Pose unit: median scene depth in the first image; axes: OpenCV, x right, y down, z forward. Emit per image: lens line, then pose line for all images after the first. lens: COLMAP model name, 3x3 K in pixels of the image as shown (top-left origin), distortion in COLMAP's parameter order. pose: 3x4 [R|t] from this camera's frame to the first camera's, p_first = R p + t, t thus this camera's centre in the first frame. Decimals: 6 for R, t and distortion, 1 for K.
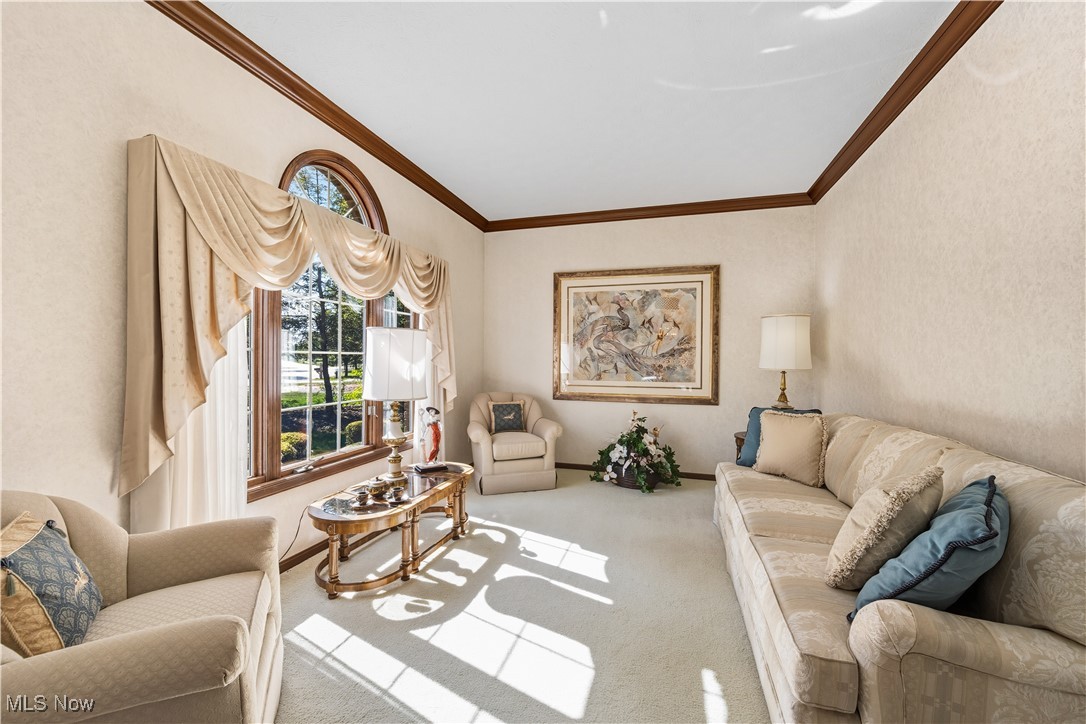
lens RADIAL K [[434.4, 0, 544.6], [0, 434.4, 363.4], [0, 0, 1]] dist [-0.001511, -0.000291]
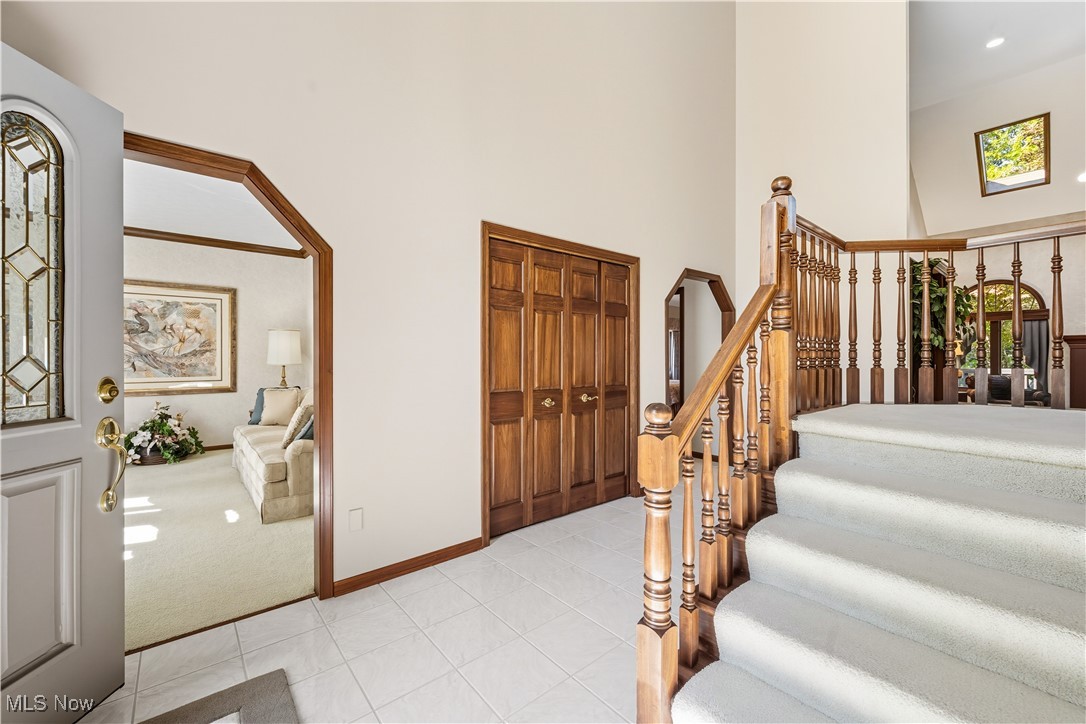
lens RADIAL K [[434.4, 0, 543.4], [0, 434.4, 356.9], [0, 0, 1]] dist [-0.001511, -0.000291]
pose [[0.549218, -0.008027, 0.835640, -0.212805], [0.008079, 0.999958, 0.004296, -0.011700], [-0.835640, 0.004392, 0.549260, -0.566283]]
